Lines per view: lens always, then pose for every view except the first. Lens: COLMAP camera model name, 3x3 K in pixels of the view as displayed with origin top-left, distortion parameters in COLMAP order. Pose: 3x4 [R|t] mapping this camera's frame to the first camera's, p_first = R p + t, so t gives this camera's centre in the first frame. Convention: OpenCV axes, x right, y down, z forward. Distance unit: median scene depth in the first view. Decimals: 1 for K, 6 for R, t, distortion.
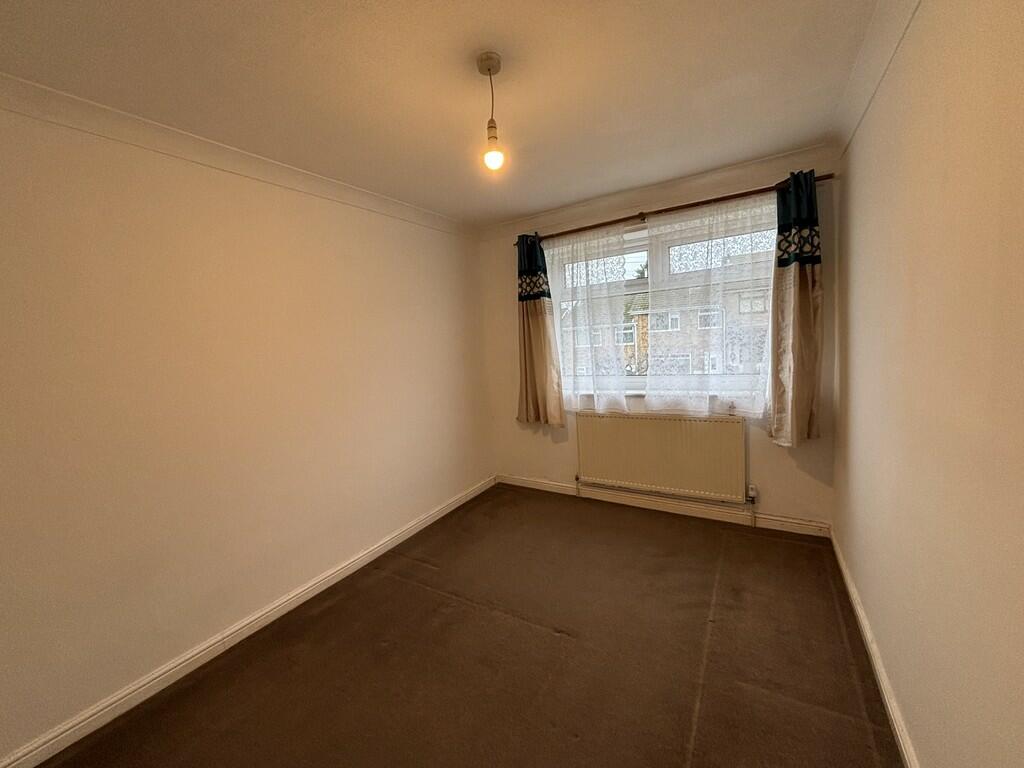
lens RADIAL K [[418.2, 0, 512.6], [0, 418.2, 381.7], [0, 0, 1]] dist [0.015765, 0.000057]
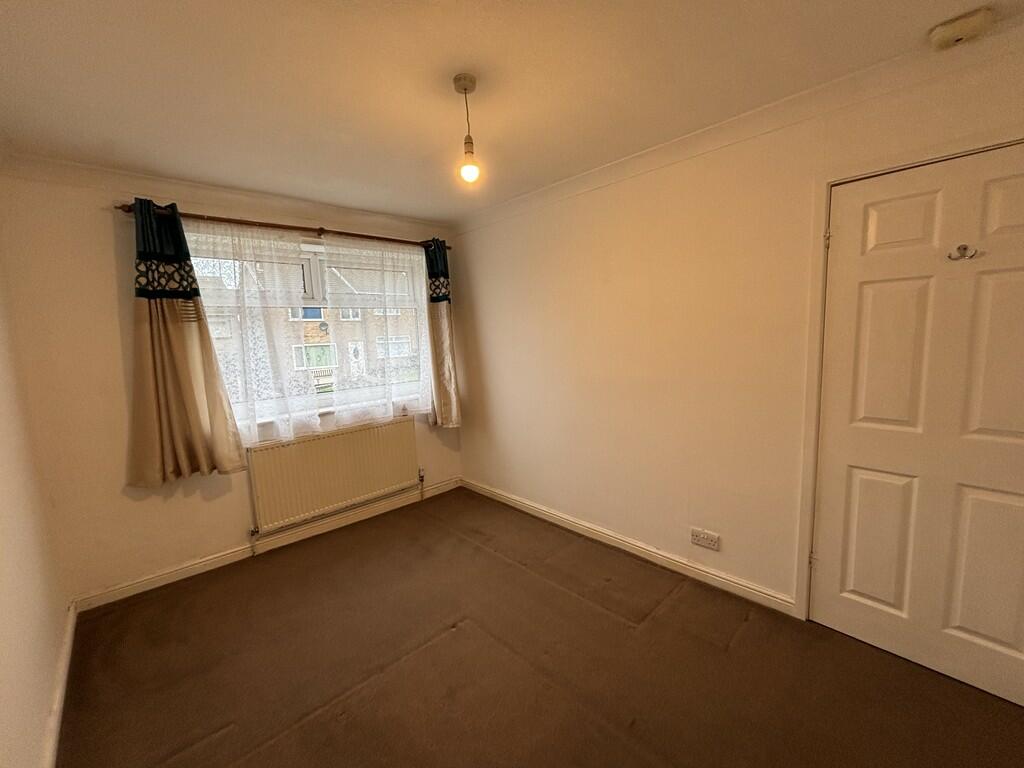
lens RADIAL K [[418.2, 0, 505.1], [0, 418.2, 384.9], [0, 0, 1]] dist [0.015765, 0.000057]
pose [[0.276039, -0.058104, 0.959389, -0.523076], [0.135842, 0.990510, 0.020904, 0.004328], [-0.951499, 0.124555, 0.281312, 0.333619]]
